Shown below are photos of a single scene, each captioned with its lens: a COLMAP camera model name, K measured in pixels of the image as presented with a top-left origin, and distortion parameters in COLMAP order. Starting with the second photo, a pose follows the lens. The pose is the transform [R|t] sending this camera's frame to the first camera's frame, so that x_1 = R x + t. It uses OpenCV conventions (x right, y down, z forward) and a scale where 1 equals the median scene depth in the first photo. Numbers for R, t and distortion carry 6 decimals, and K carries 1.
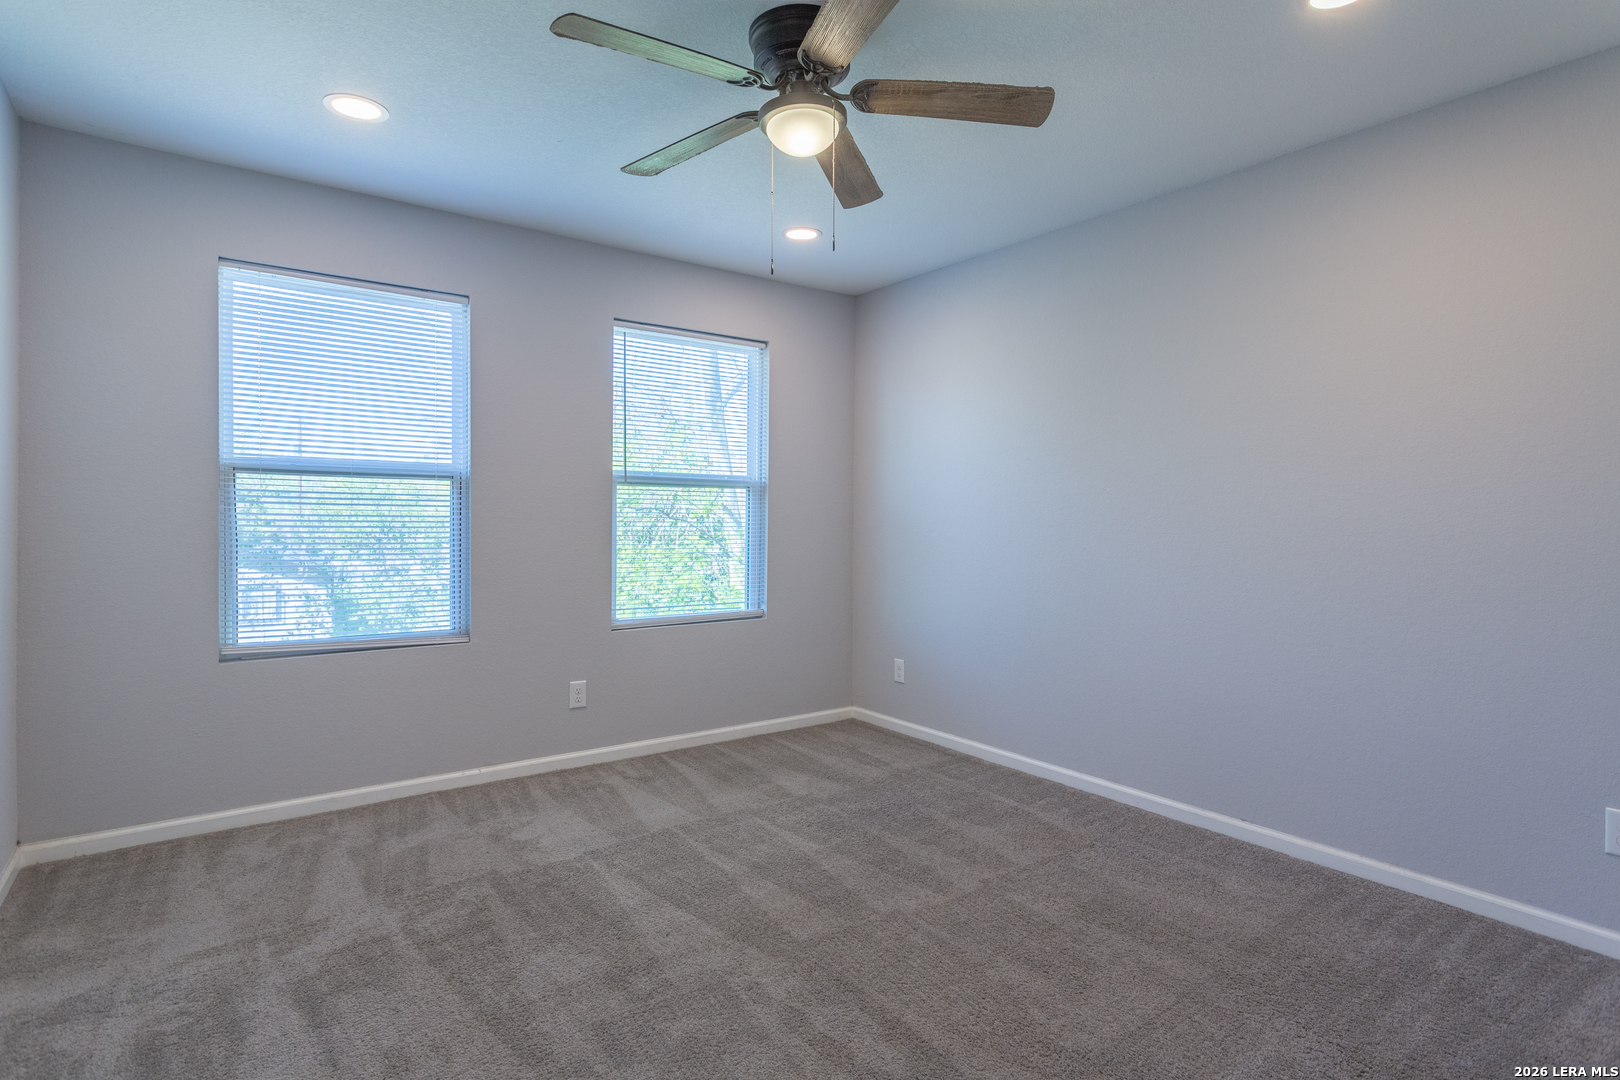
lens RADIAL K [[830.0, 0, 811.0], [0, 830.0, 530.2], [0, 0, 1]] dist [-0.005105, 0.002862]
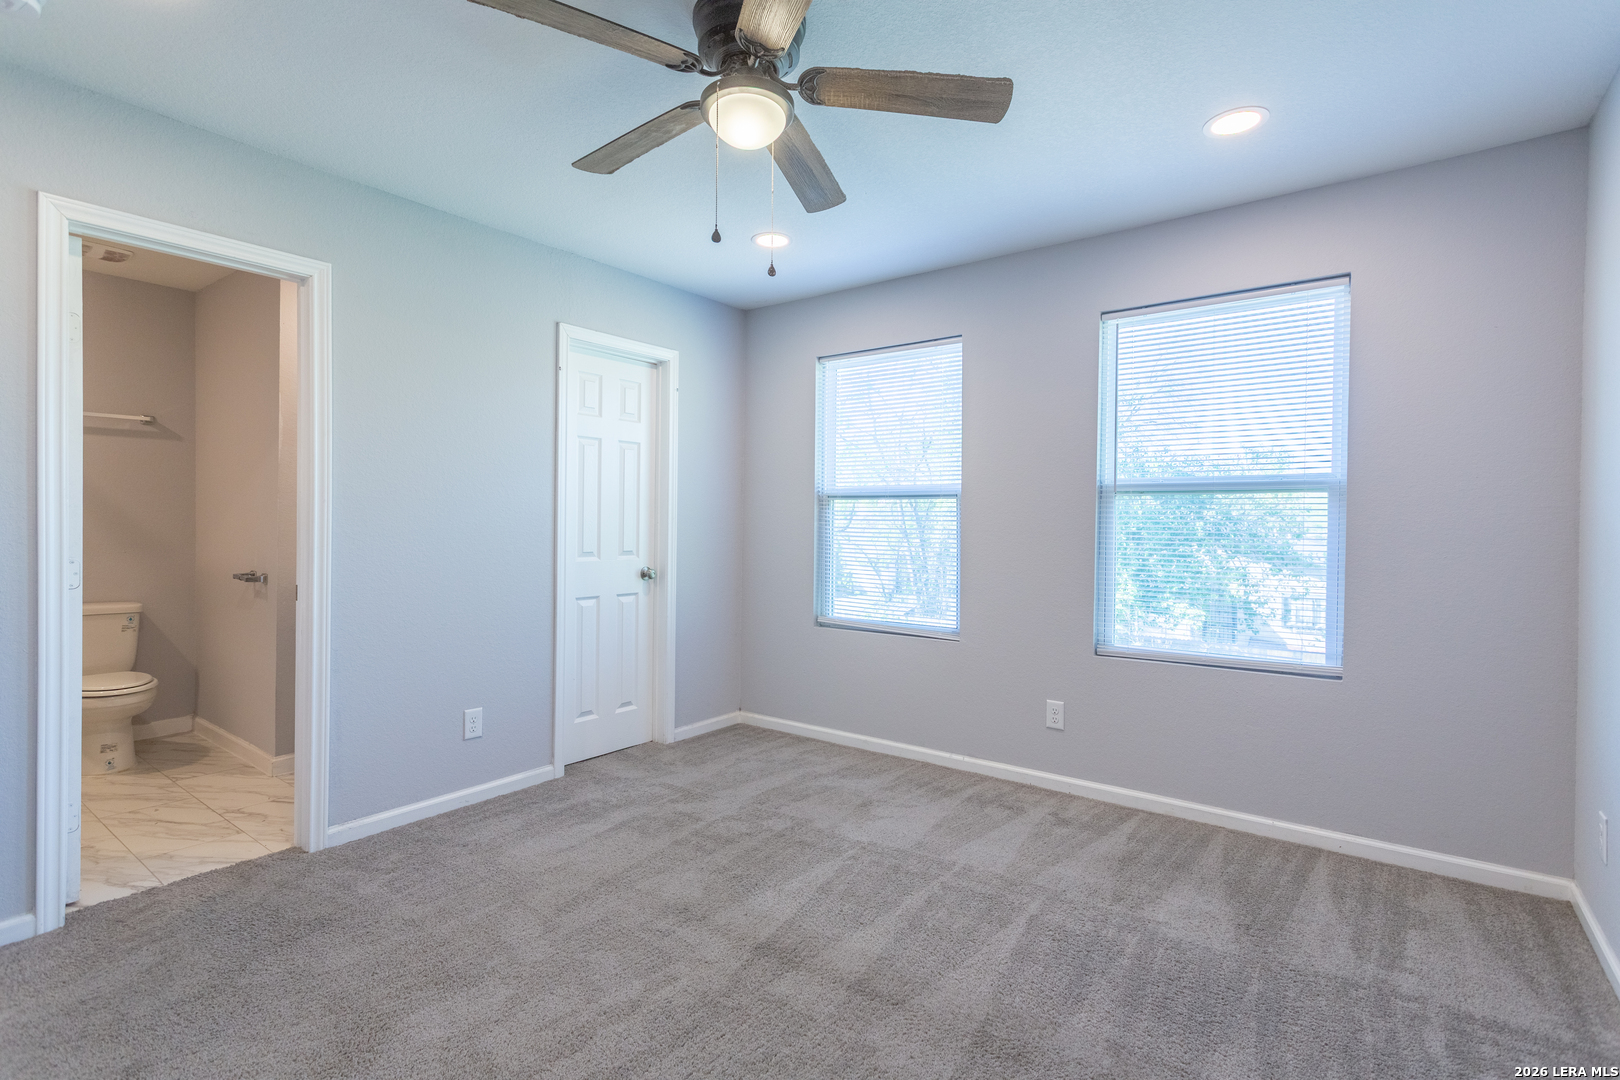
lens RADIAL K [[757.4, 0, 811.5], [0, 757.4, 530.5], [0, 0, 1]] dist [0.002430, 0.000288]
pose [[0.287015, 0.003091, -0.957921, 0.599948], [-0.017924, 0.999837, -0.002144, -0.011311], [0.957758, 0.017785, 0.287024, 0.588612]]
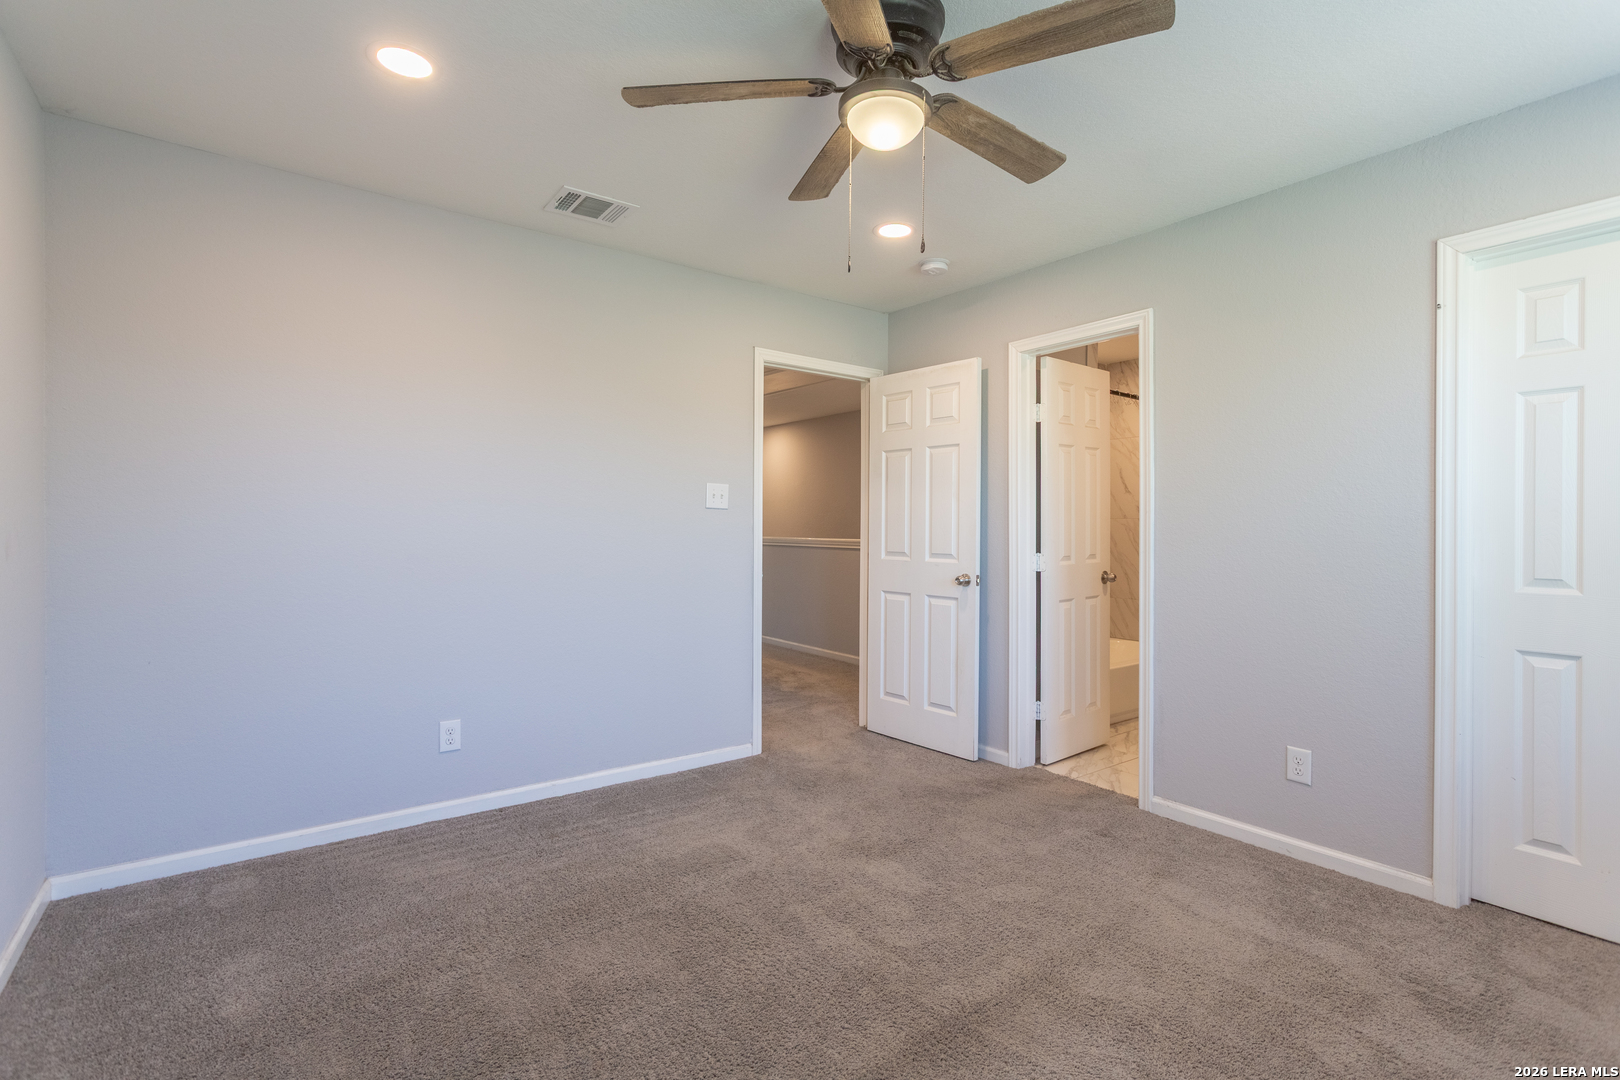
lens RADIAL K [[757.4, 0, 811.5], [0, 757.4, 530.5], [0, 0, 1]] dist [0.002430, 0.000288]
pose [[-0.999941, -0.008665, -0.006537, 0.055472], [-0.008776, 0.999814, 0.017156, -0.027411], [0.006387, 0.017212, -0.999831, 1.331039]]
